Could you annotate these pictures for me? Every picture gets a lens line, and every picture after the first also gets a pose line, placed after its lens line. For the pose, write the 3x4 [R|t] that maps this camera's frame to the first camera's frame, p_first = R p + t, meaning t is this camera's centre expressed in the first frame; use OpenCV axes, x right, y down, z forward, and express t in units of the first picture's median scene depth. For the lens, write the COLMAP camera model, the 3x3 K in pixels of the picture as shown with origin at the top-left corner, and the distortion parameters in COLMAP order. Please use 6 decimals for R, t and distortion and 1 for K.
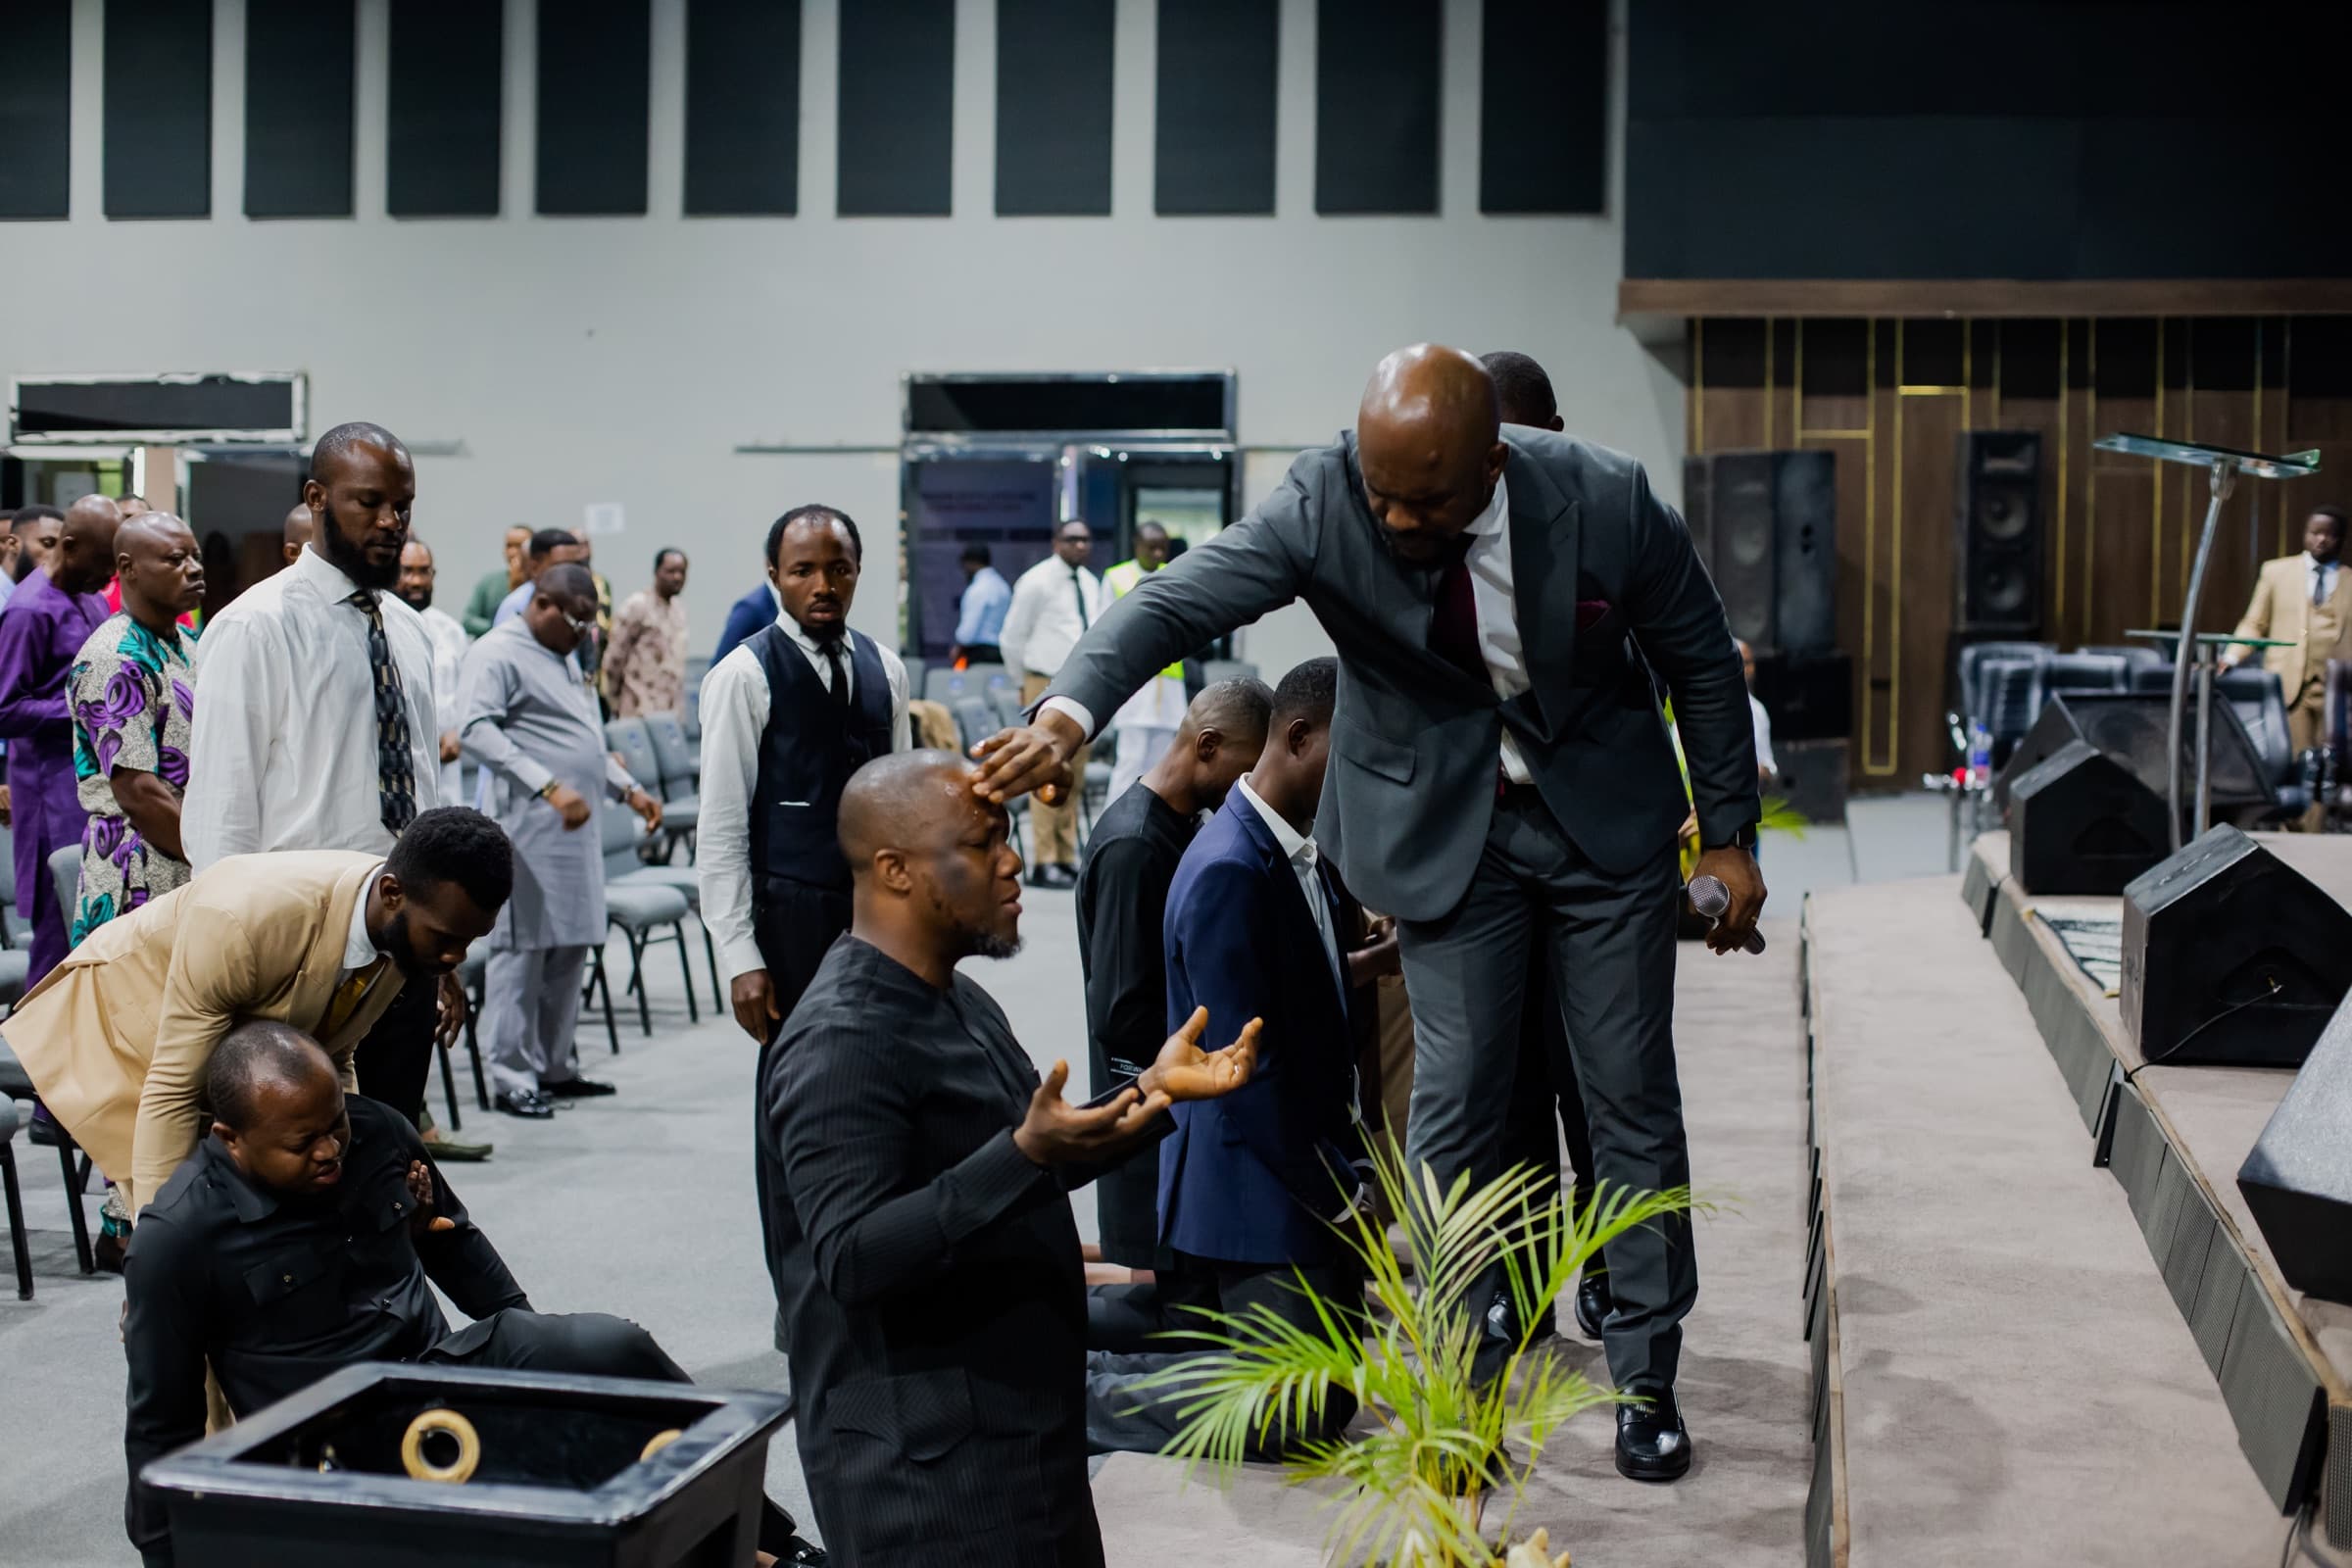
lens RADIAL K [[3295.4, 0, 1176.0], [0, 3295.4, 784.0], [0, 0, 1]] dist [-0.137966, 0.132534]
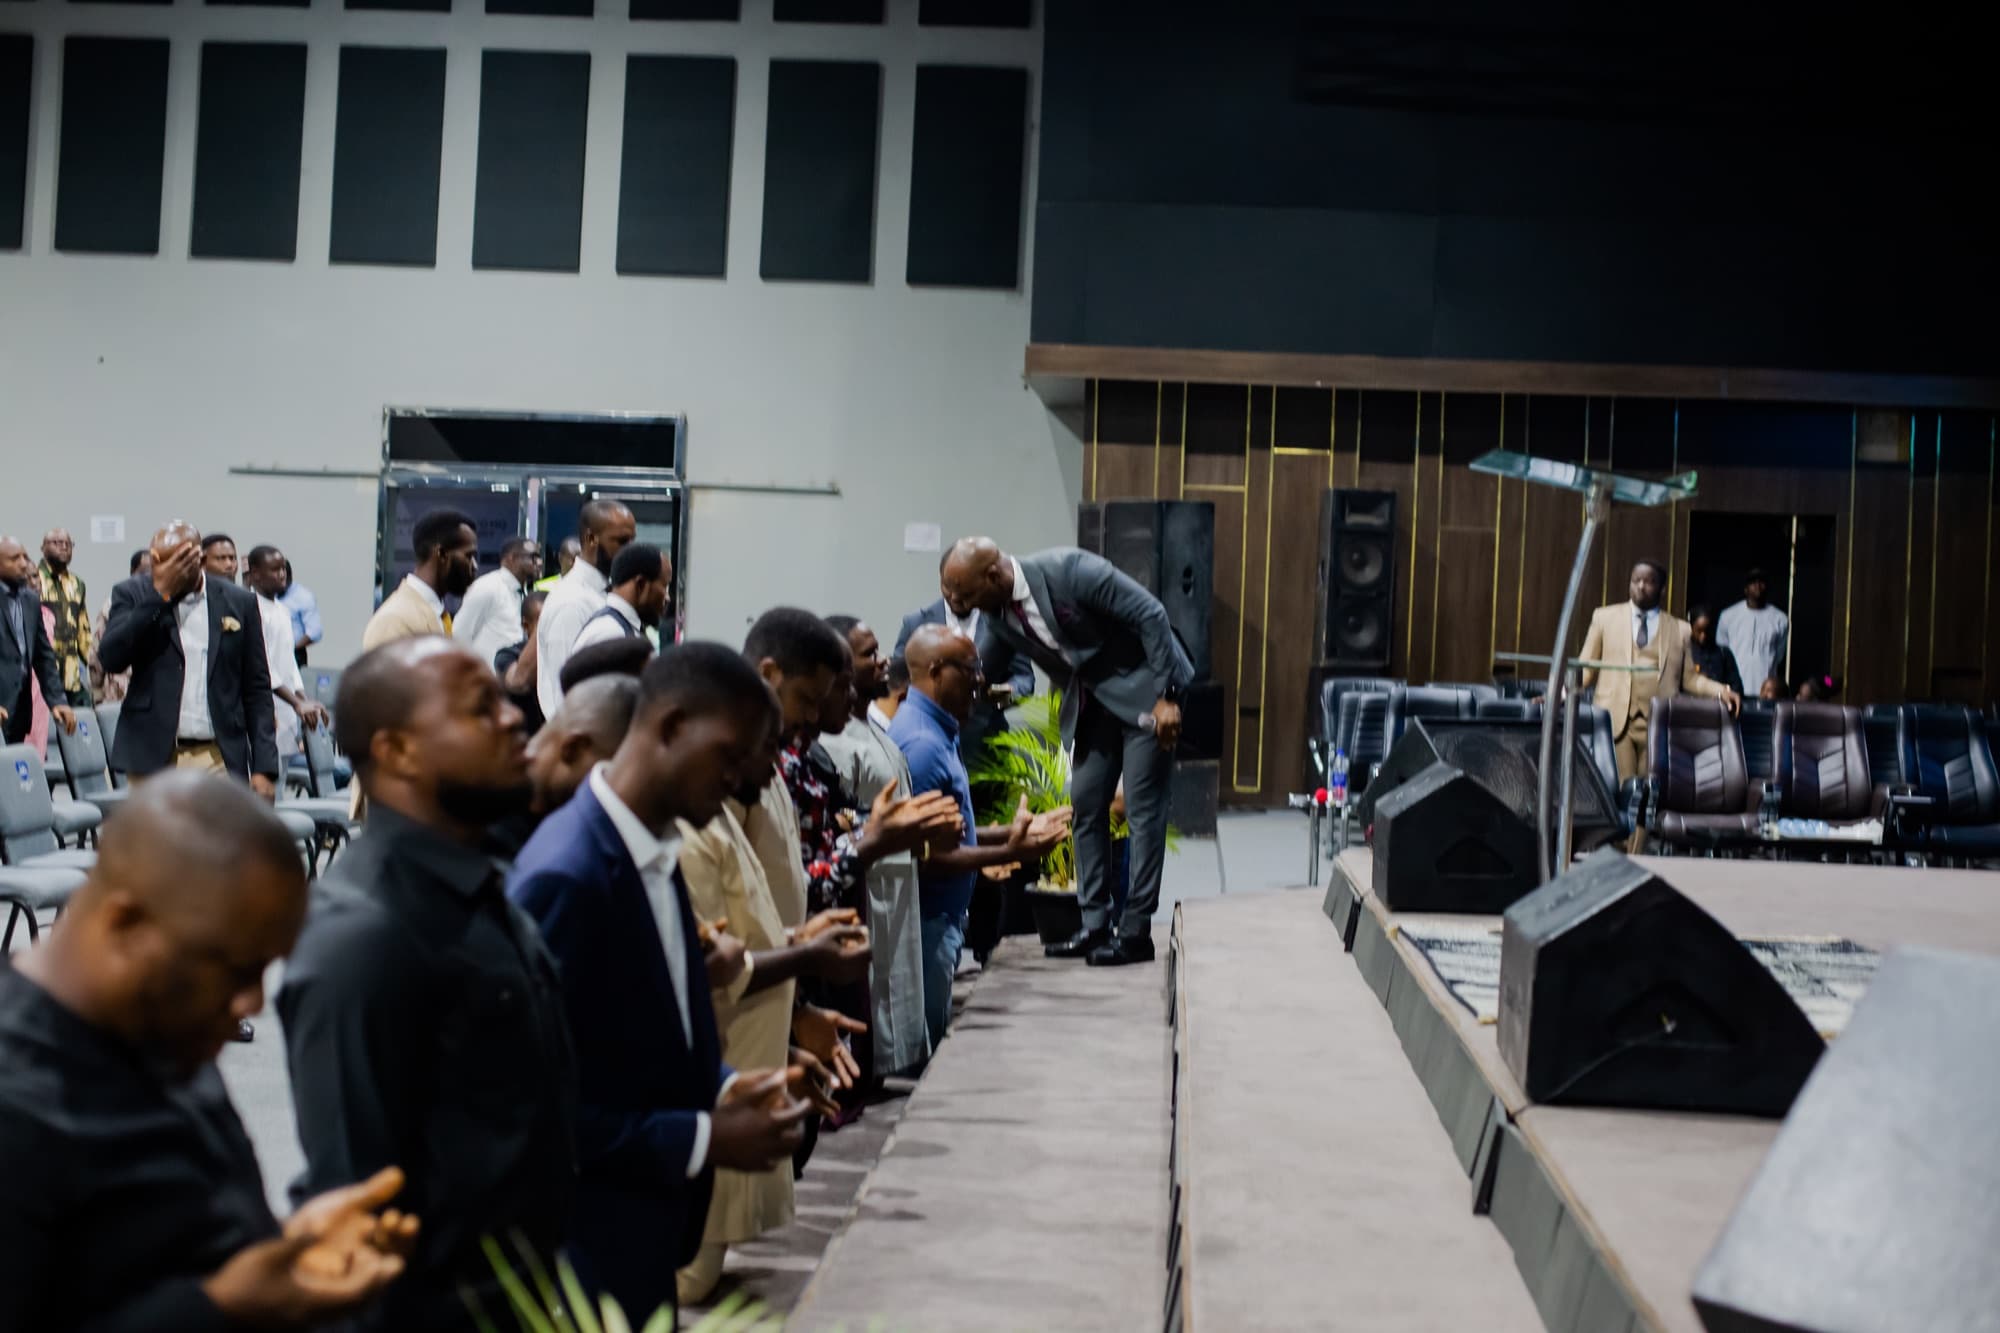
lens RADIAL K [[2802.2, 0, 1000.0], [0, 2802.2, 666.5], [0, 0, 1]] dist [-0.137966, 0.132534]
pose [[0.991960, 0.030587, 0.122800, 0.014655], [-0.025072, 0.998617, -0.046203, 0.000427], [-0.124043, 0.042753, 0.991355, 0.071762]]
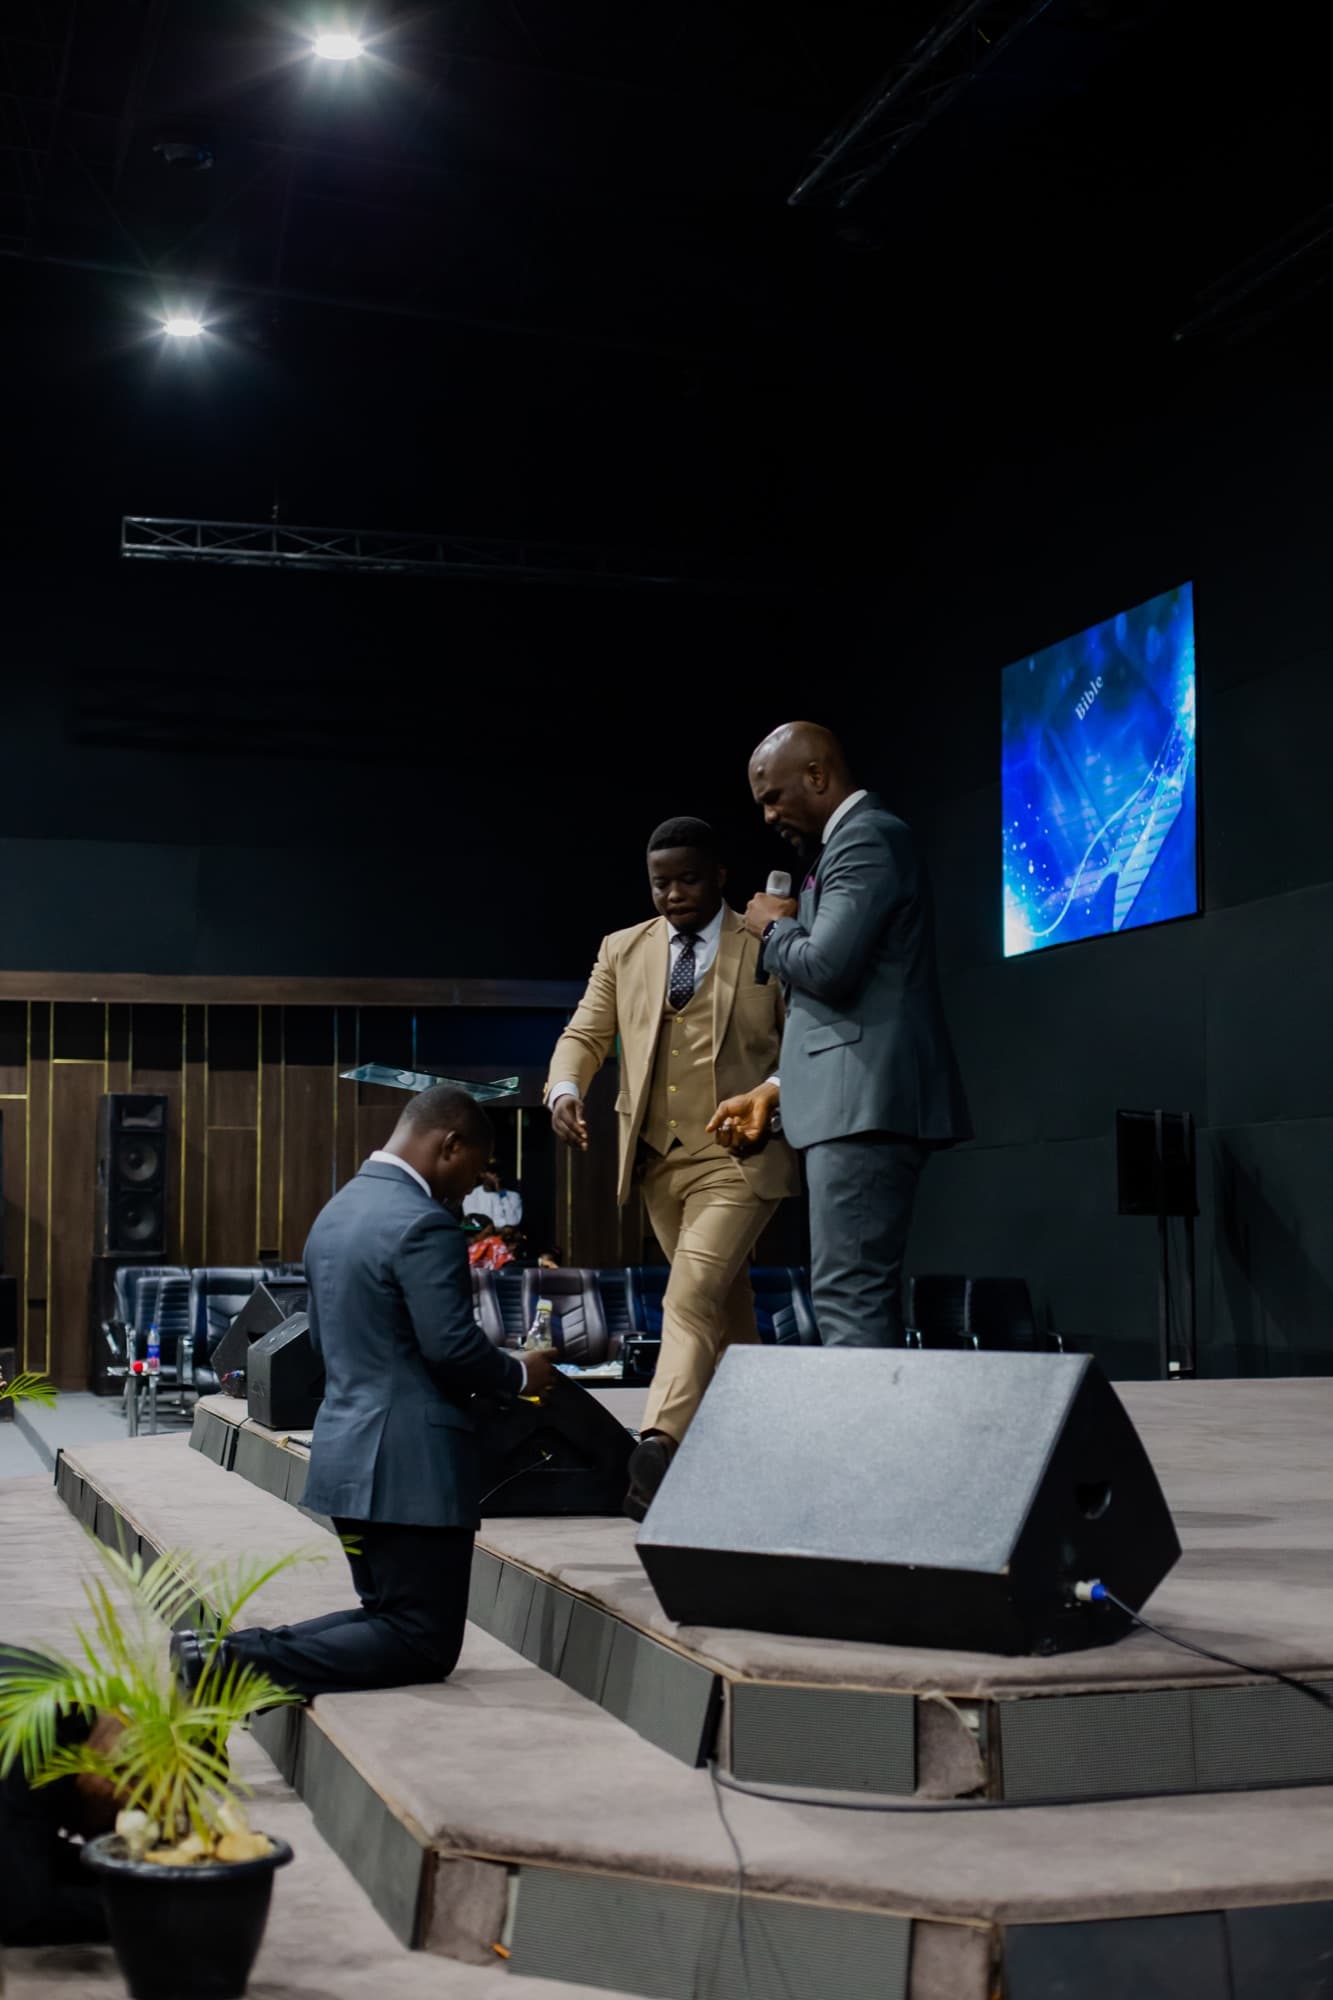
lens RADIAL K [[2802.2, 0, 602.7], [0, 2802.2, 1001.4], [0, 0, 1]] dist [-0.137966, 0.132534]
pose [[0.903020, 0.029231, 0.428602, -0.046088], [0.034479, 0.989533, -0.140130, 0.012192], [-0.428212, 0.141318, 0.892560, -0.025165]]
